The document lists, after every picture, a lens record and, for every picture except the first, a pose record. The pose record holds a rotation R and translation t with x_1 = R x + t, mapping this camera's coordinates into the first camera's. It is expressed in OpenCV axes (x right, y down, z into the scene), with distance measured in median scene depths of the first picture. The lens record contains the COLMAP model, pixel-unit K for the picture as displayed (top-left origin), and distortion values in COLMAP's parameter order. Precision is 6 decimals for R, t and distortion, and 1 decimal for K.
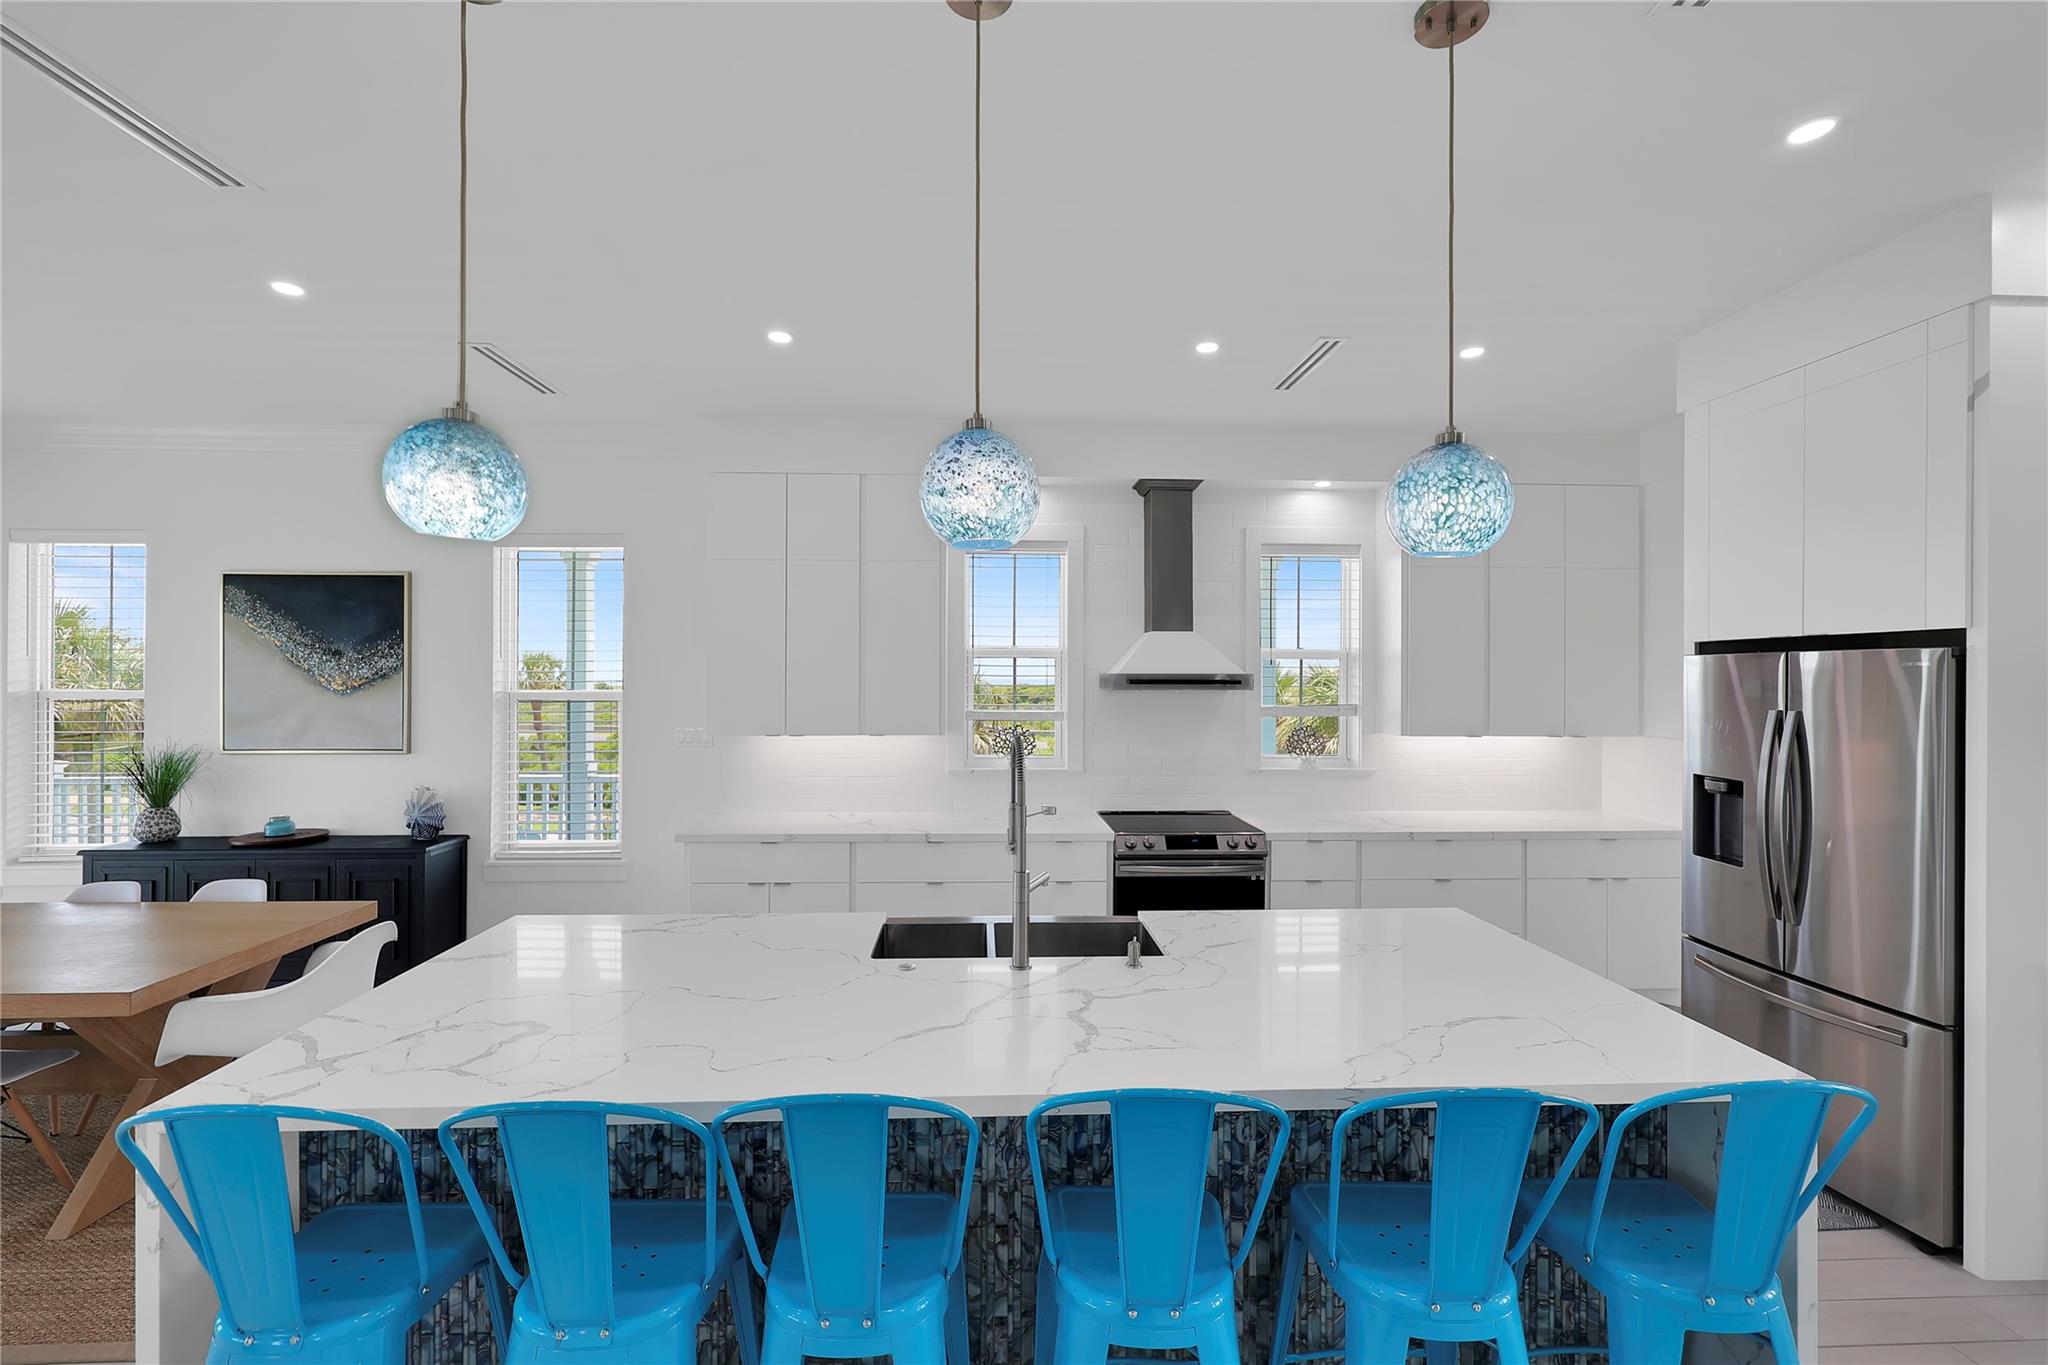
lens RADIAL K [[847.6, 0, 1014.6], [0, 847.6, 682.0], [0, 0, 1]] dist [0.001497, -0.000005]
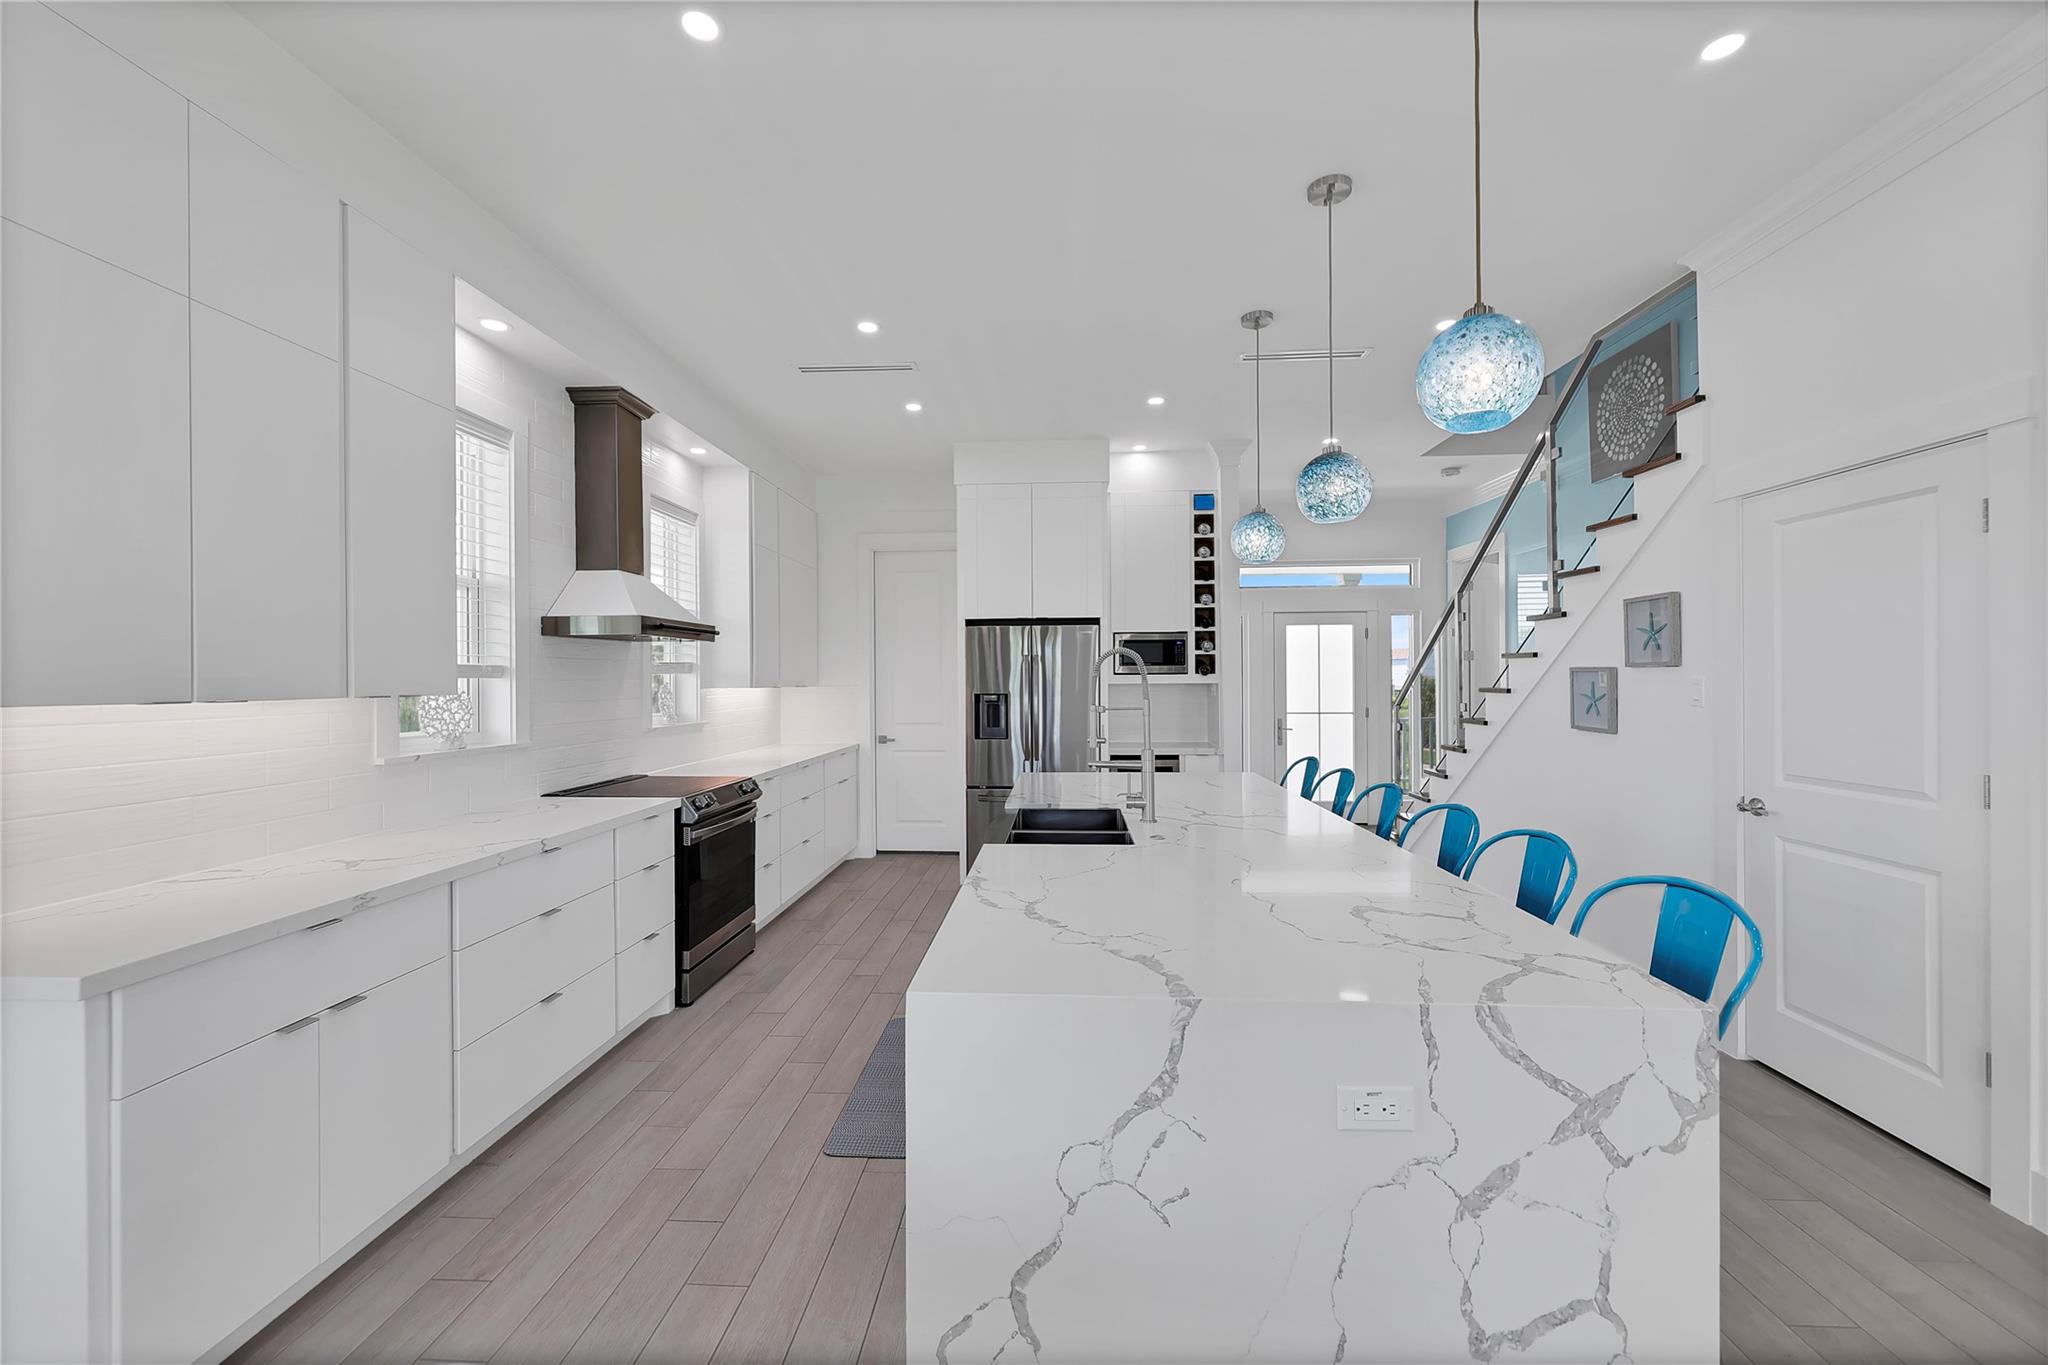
lens RADIAL K [[810.9, 0, 1018.0], [0, 810.9, 678.5], [0, 0, 1]] dist [0.001614, -0.000038]
pose [[0.107152, -0.004486, 0.994232, -0.845939], [0.011134, 0.999933, 0.003312, 0.070944], [-0.994180, 0.010715, 0.107195, 0.707719]]
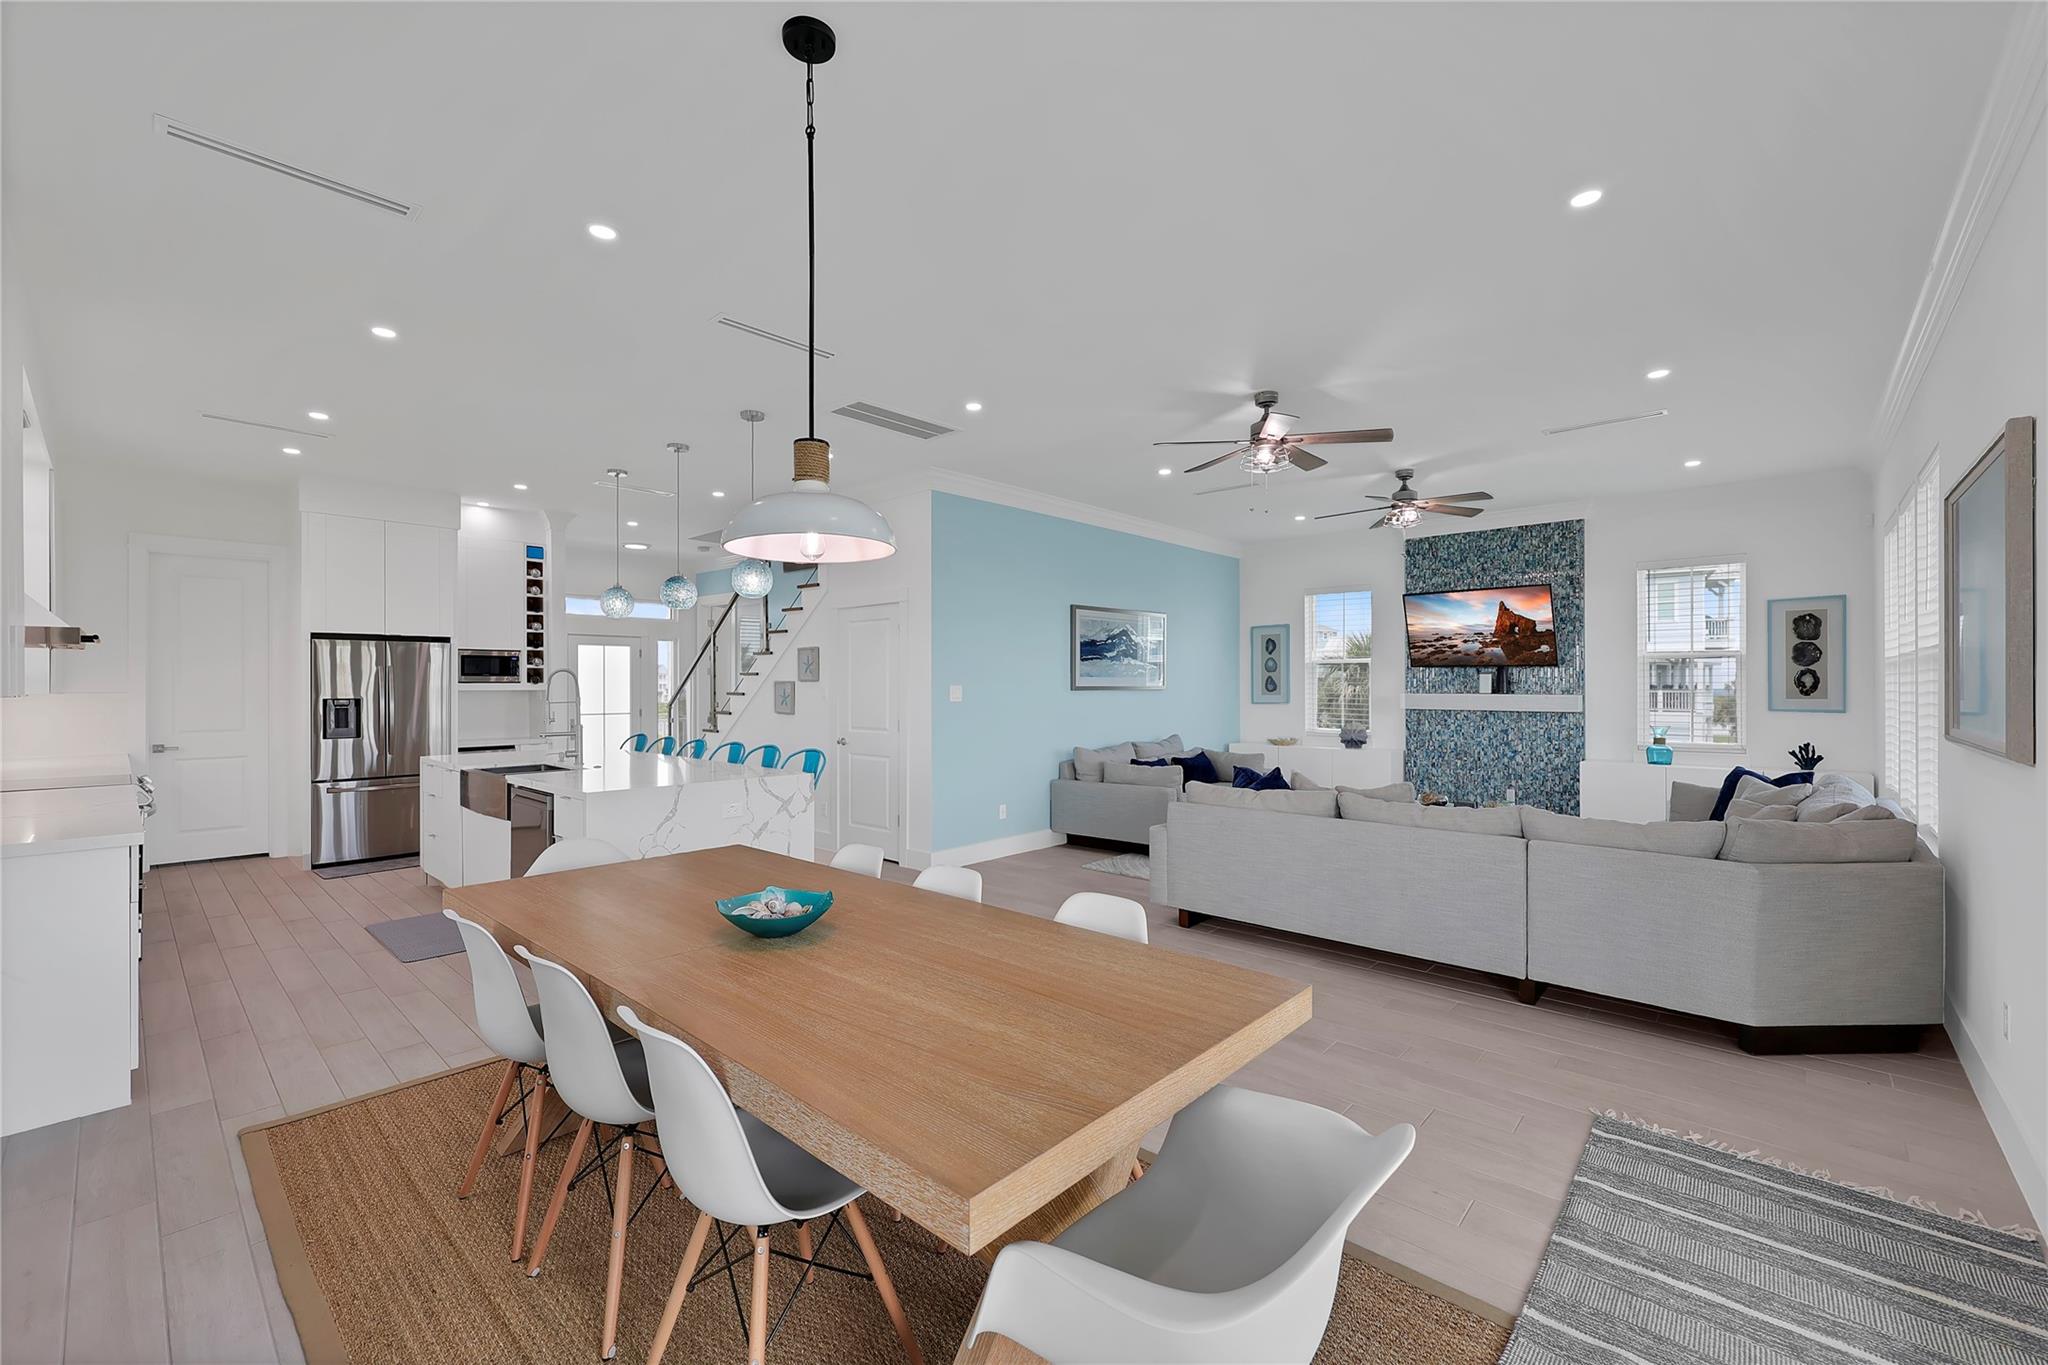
lens RADIAL K [[847.6, 0, 1014.6], [0, 847.6, 682.0], [0, 0, 1]] dist [0.001497, -0.000005]
pose [[-0.702412, -0.000251, 0.711770, -1.714731], [0.001735, 0.999996, 0.002065, 0.066438], [-0.711768, 0.002685, -0.702409, 1.204680]]
